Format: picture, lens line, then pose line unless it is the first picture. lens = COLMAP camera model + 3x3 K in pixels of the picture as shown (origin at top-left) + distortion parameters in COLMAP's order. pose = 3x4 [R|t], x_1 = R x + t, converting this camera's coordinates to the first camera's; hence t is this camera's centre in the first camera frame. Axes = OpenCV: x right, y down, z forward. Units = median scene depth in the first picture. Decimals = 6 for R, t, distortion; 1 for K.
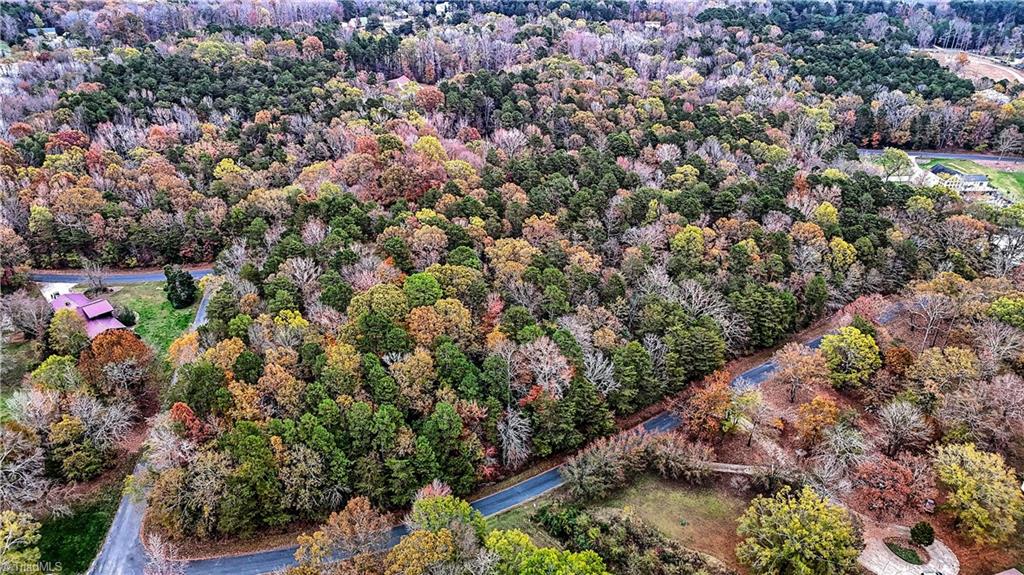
lens RADIAL K [[741.8, 0, 510.6], [0, 741.8, 289.0], [0, 0, 1]] dist [0.063377, -0.053012]
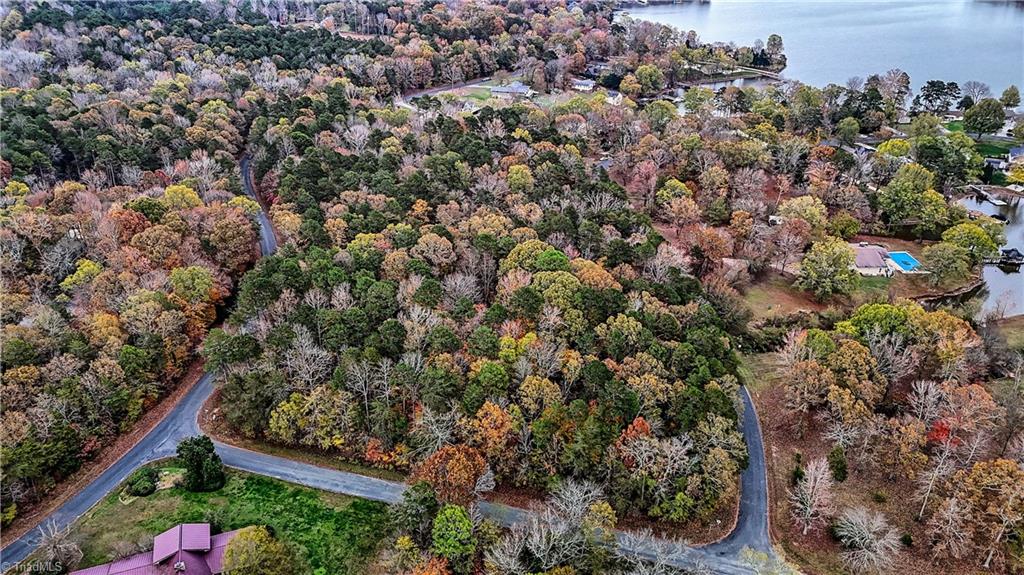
lens RADIAL K [[741.8, 0, 507.2], [0, 741.8, 285.7], [0, 0, 1]] dist [0.063377, -0.053012]
pose [[0.467135, -0.411100, 0.782804, -0.488419], [0.402187, 0.887241, 0.225942, -0.117708], [-0.787420, 0.209288, 0.579800, 0.215501]]
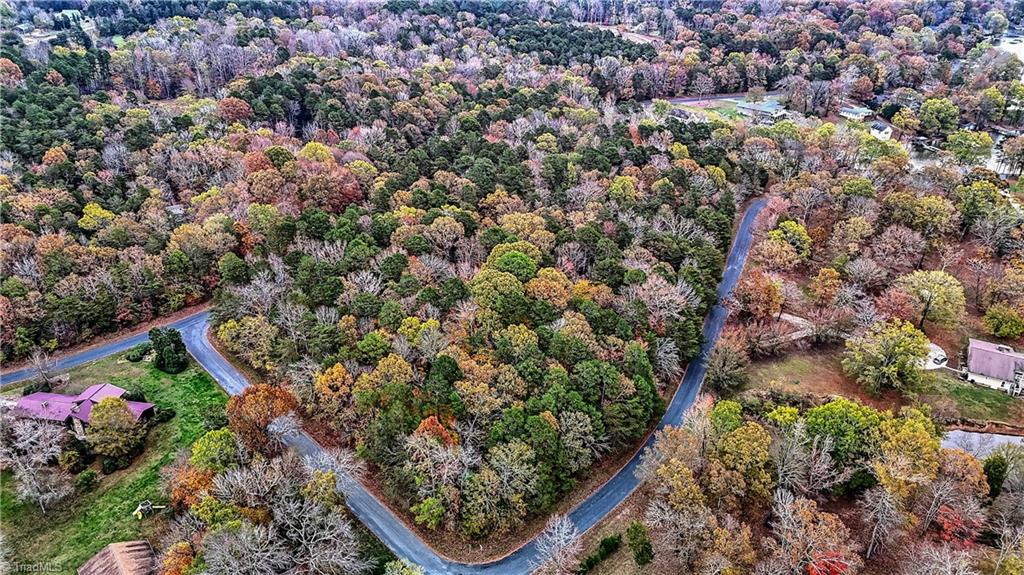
lens RADIAL K [[741.8, 0, 508.7], [0, 741.8, 288.7], [0, 0, 1]] dist [0.063377, -0.053012]
pose [[0.849532, -0.243804, 0.467819, -0.310273], [0.241009, 0.968213, 0.066926, -0.020867], [-0.469265, 0.055893, 0.881287, 0.033526]]
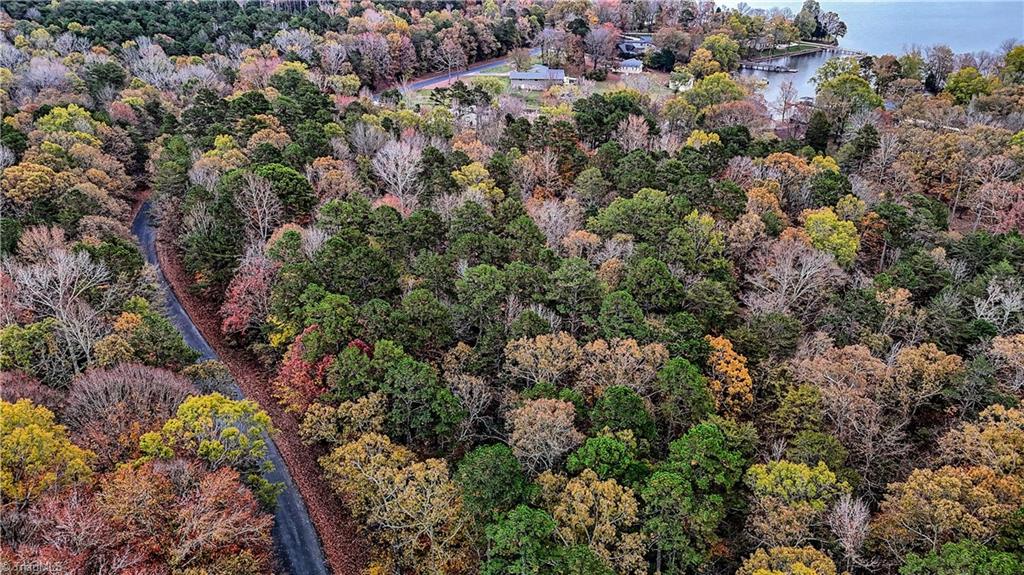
lens RADIAL K [[741.8, 0, 516.1], [0, 741.8, 288.5], [0, 0, 1]] dist [0.063377, -0.053012]
pose [[0.294692, -0.443144, 0.846628, -0.182760], [0.432707, 0.851818, 0.295245, -0.181573], [-0.852010, 0.279336, 0.442776, 0.597497]]
